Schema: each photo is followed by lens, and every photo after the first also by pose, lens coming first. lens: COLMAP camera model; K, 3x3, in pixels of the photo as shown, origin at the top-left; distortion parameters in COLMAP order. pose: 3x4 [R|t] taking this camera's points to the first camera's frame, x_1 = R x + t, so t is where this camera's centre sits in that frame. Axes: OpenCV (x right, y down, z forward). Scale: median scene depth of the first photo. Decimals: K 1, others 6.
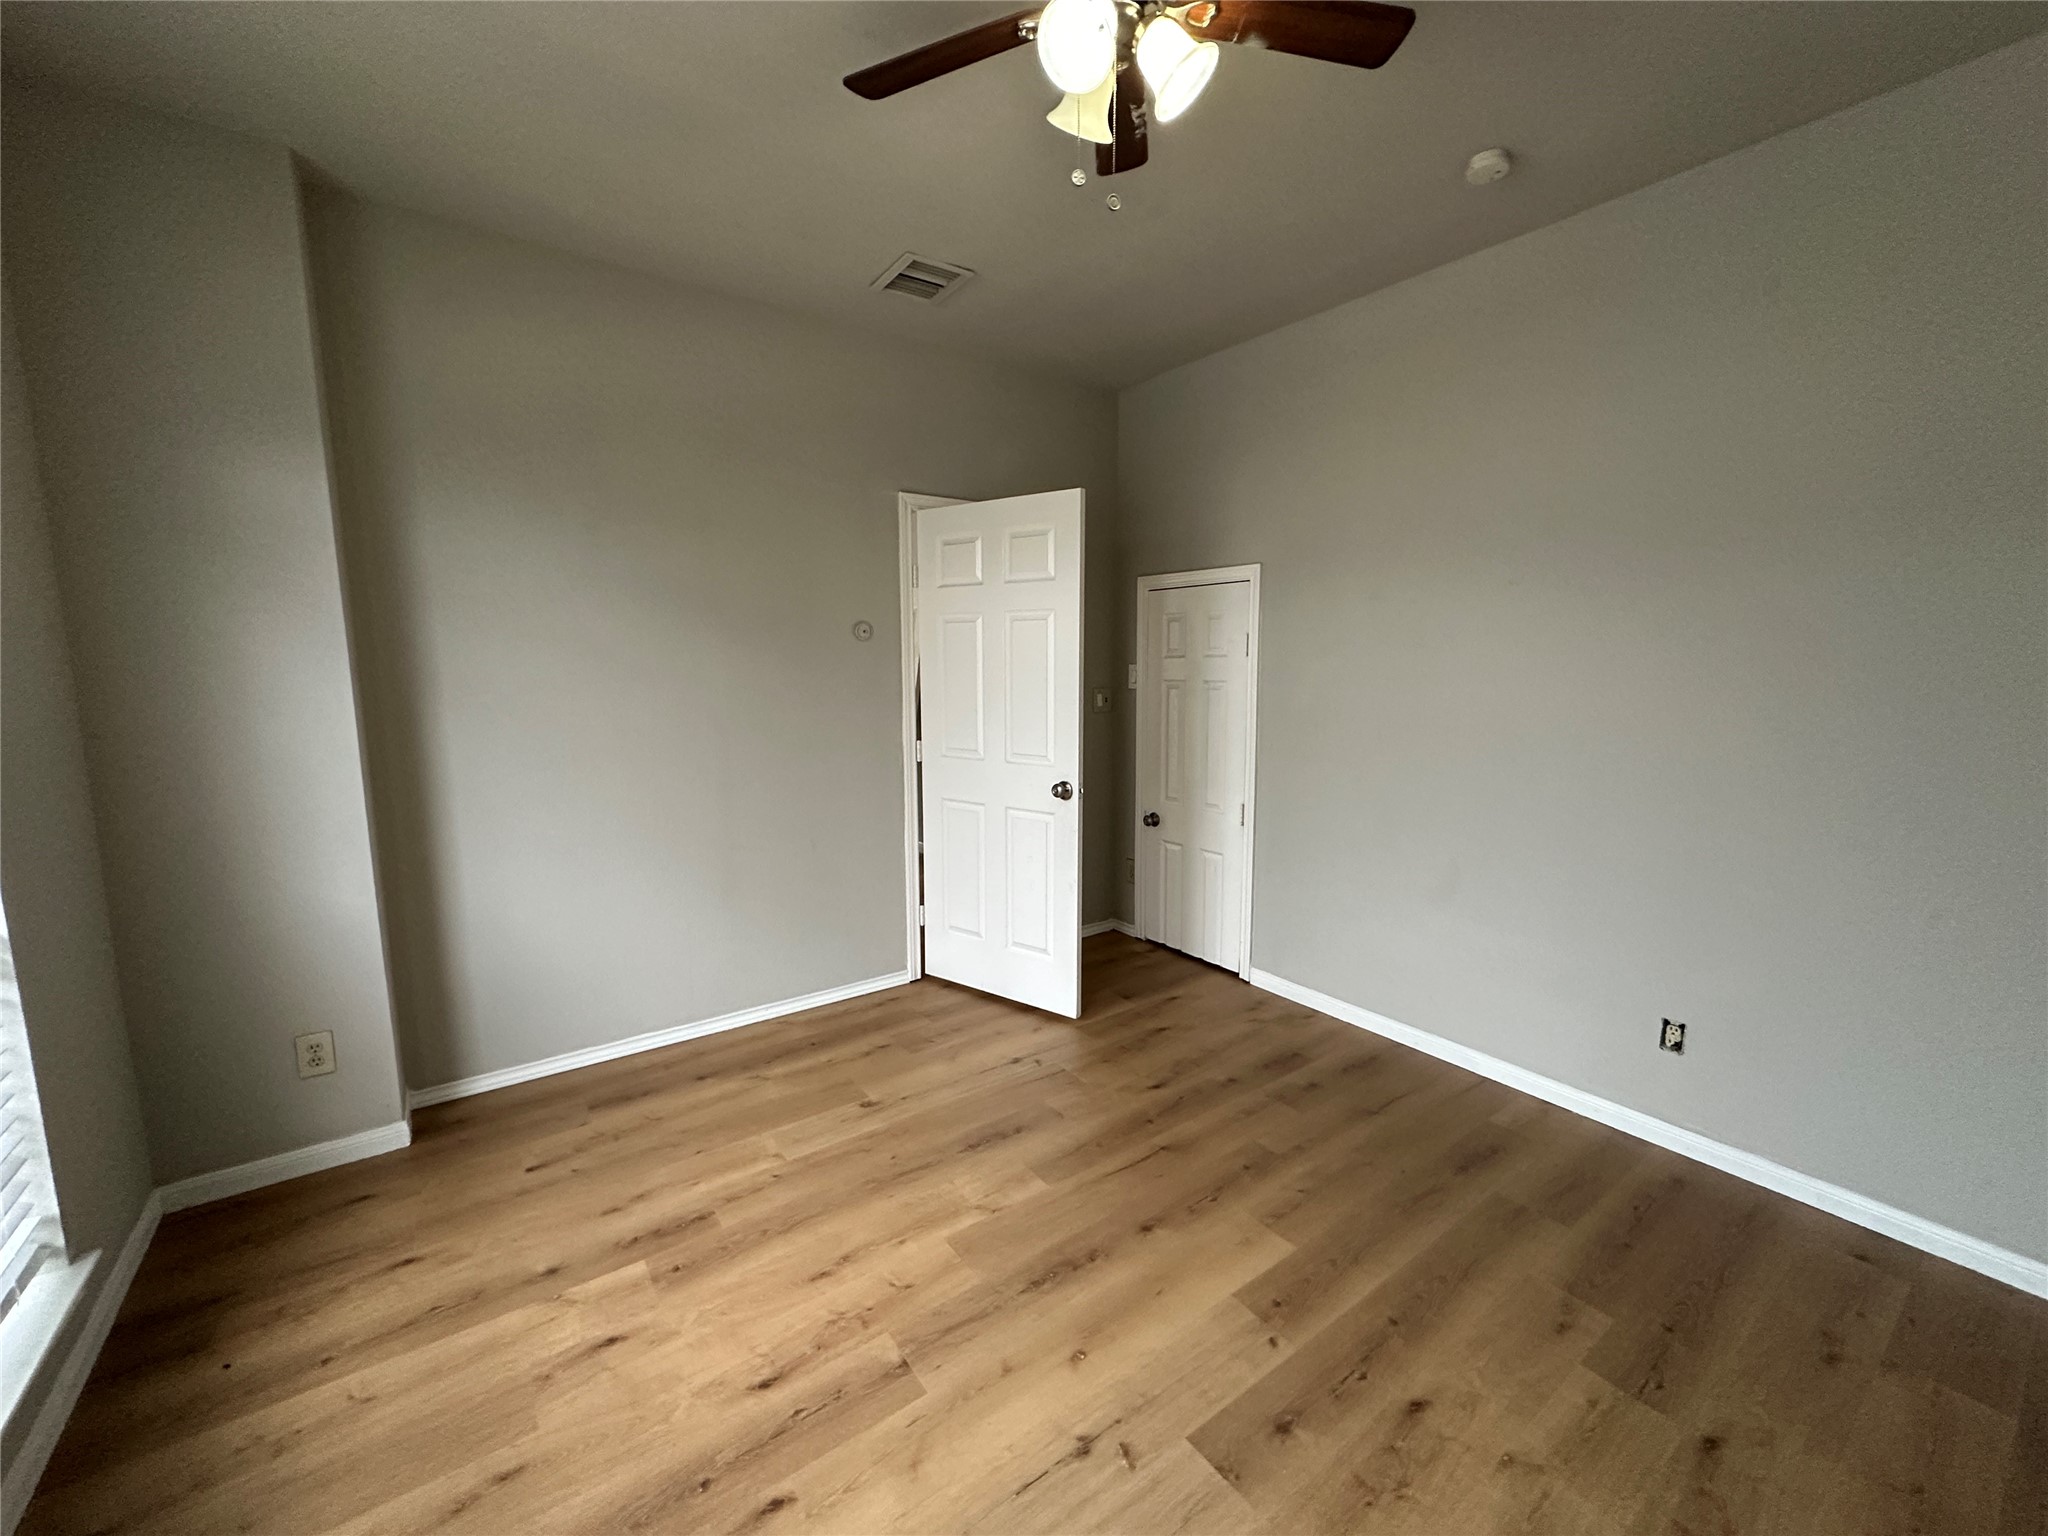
lens RADIAL K [[817.5, 0, 1021.4], [0, 817.5, 766.9], [0, 0, 1]] dist [0.000454, 0.000158]
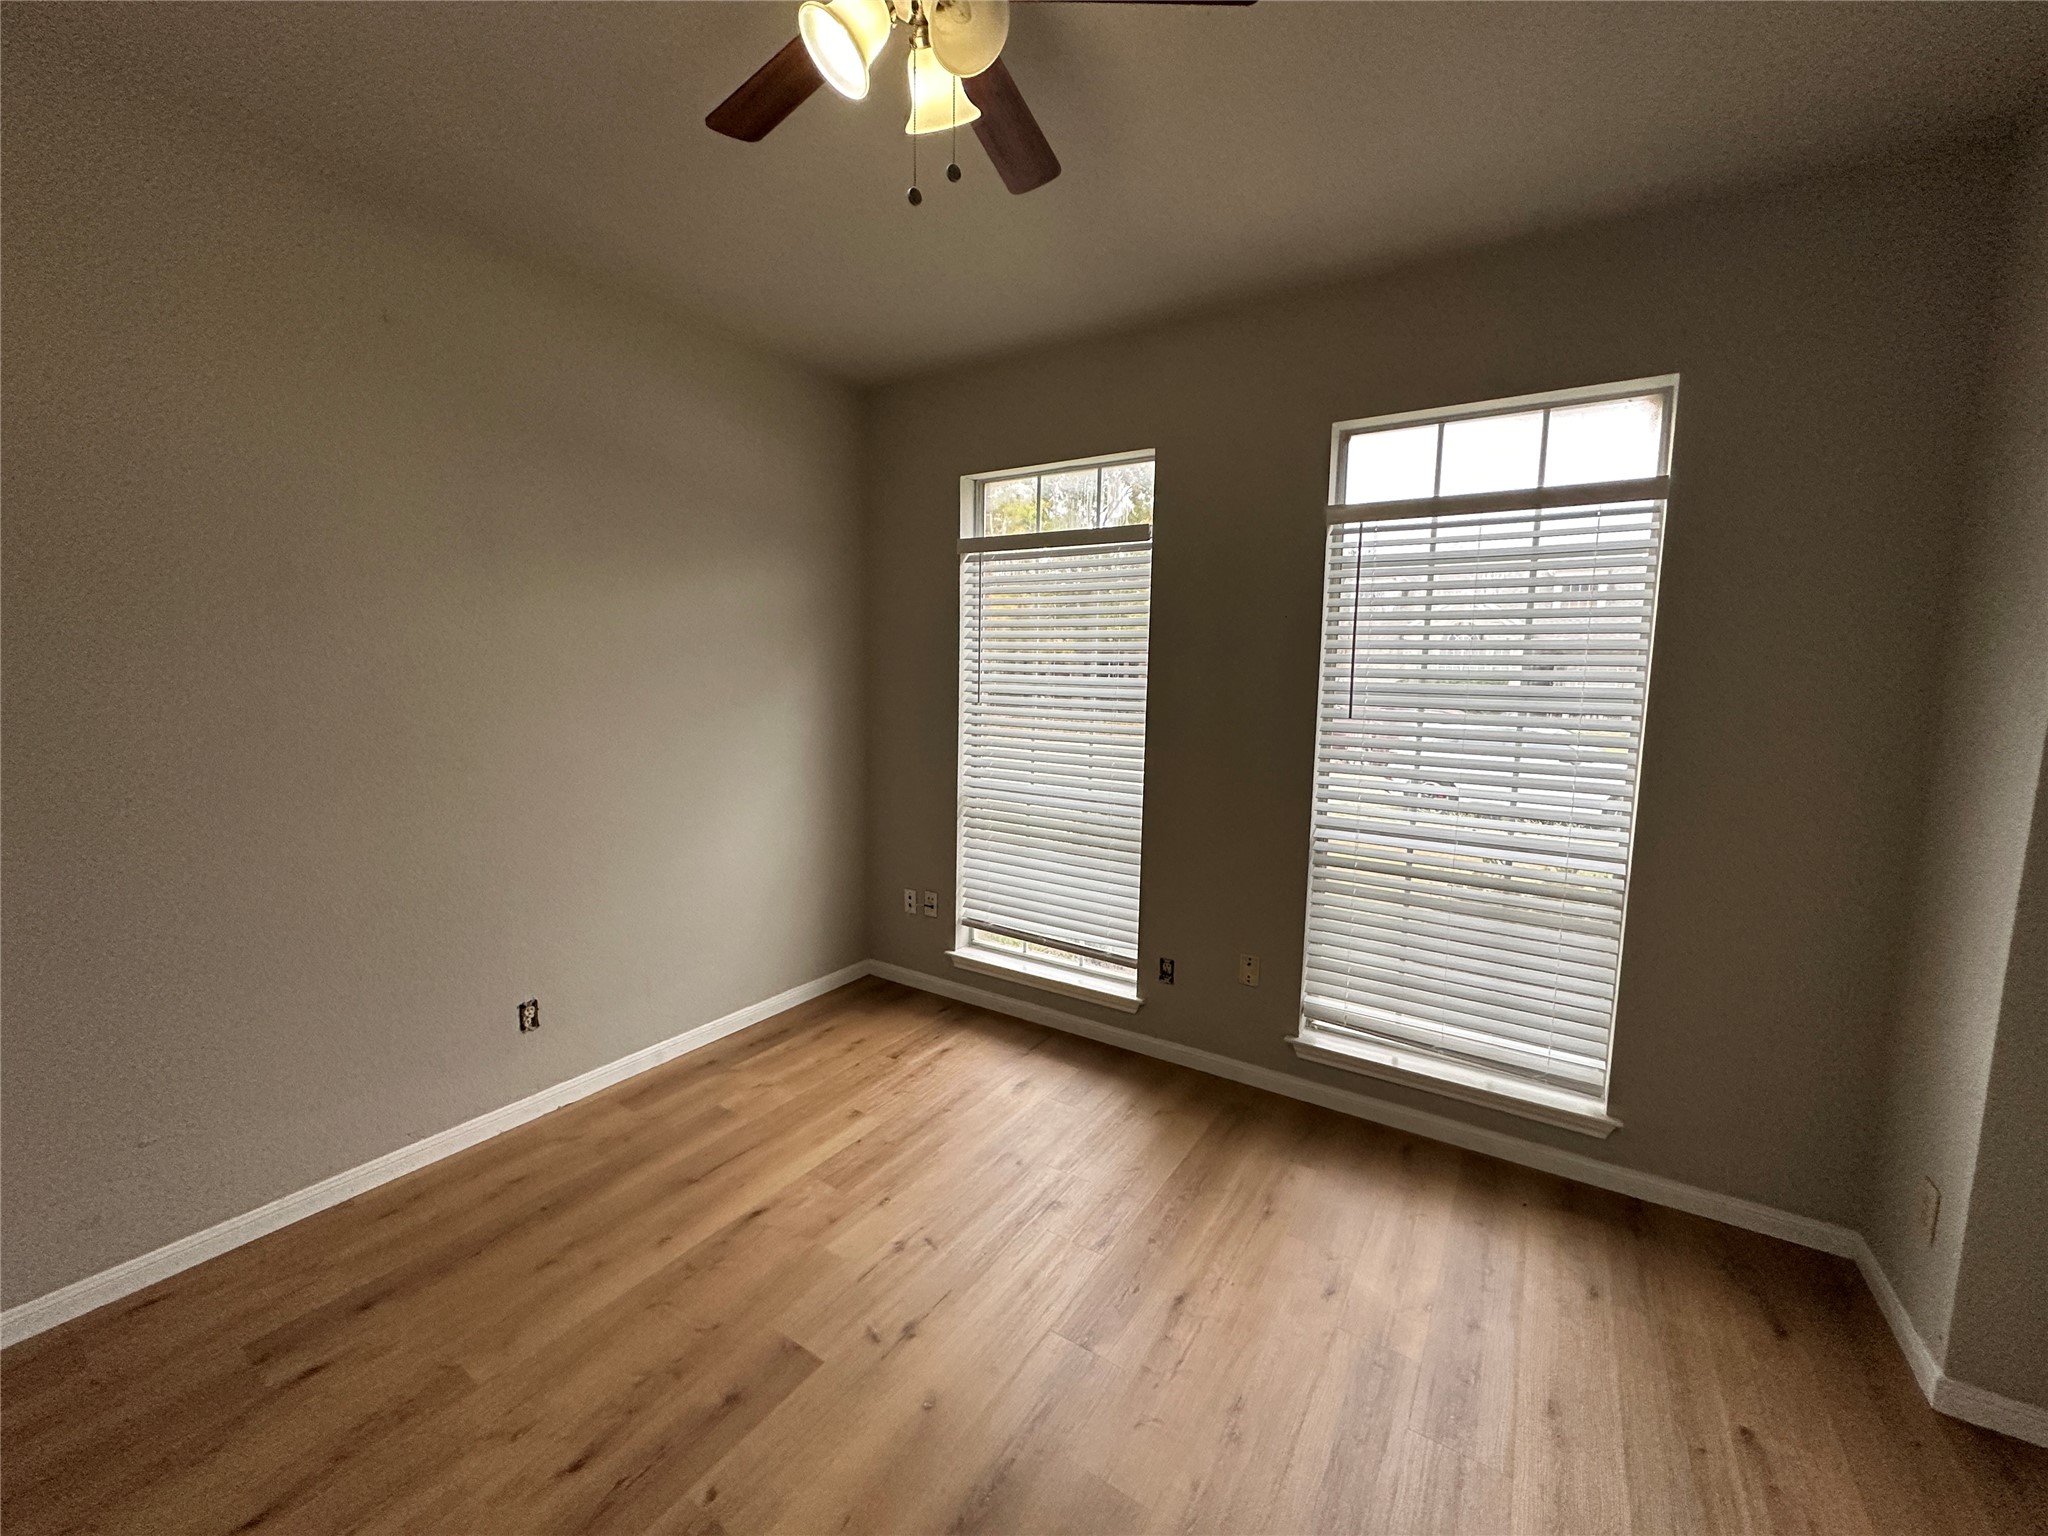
lens RADIAL K [[817.5, 0, 1021.4], [0, 817.5, 766.9], [0, 0, 1]] dist [0.000454, 0.000158]
pose [[-0.932685, 0.026772, -0.359697, 0.235929], [-0.062605, 0.970090, 0.234535, -0.203605], [0.355217, 0.241266, -0.903112, 1.370252]]
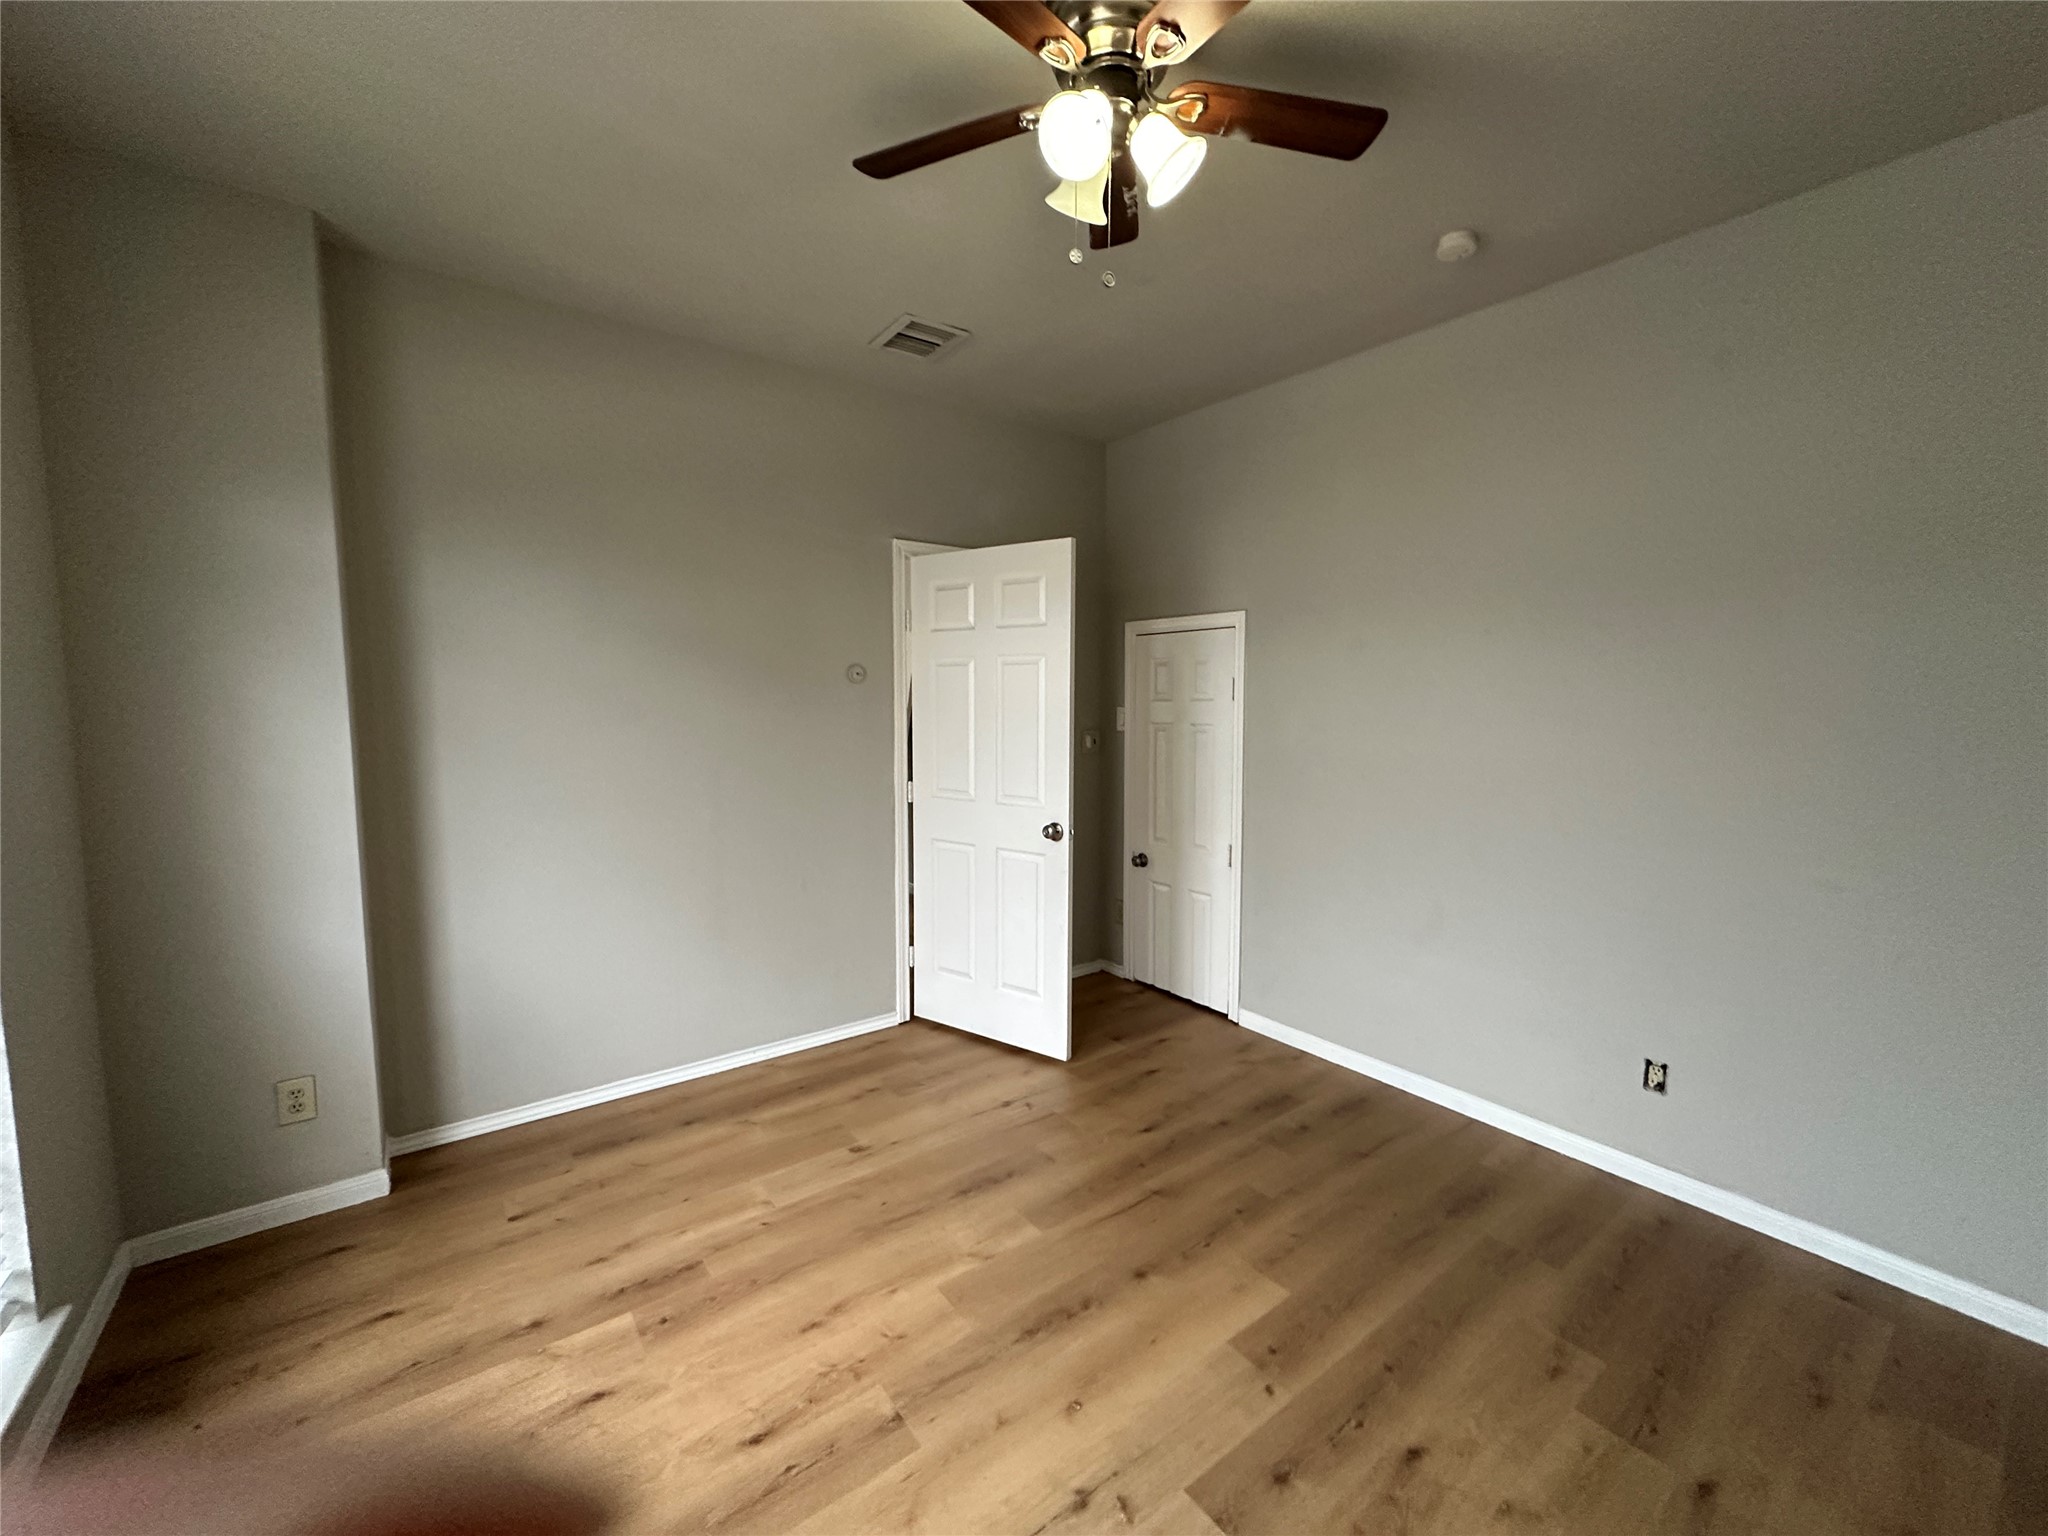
lens RADIAL K [[817.5, 0, 1021.4], [0, 817.5, 766.9], [0, 0, 1]] dist [0.000454, 0.000158]
pose [[0.999805, 0.003678, 0.019387, -0.012965], [-0.002760, 0.998883, -0.047168, -0.005073], [-0.019539, 0.047105, 0.998699, -0.019192]]
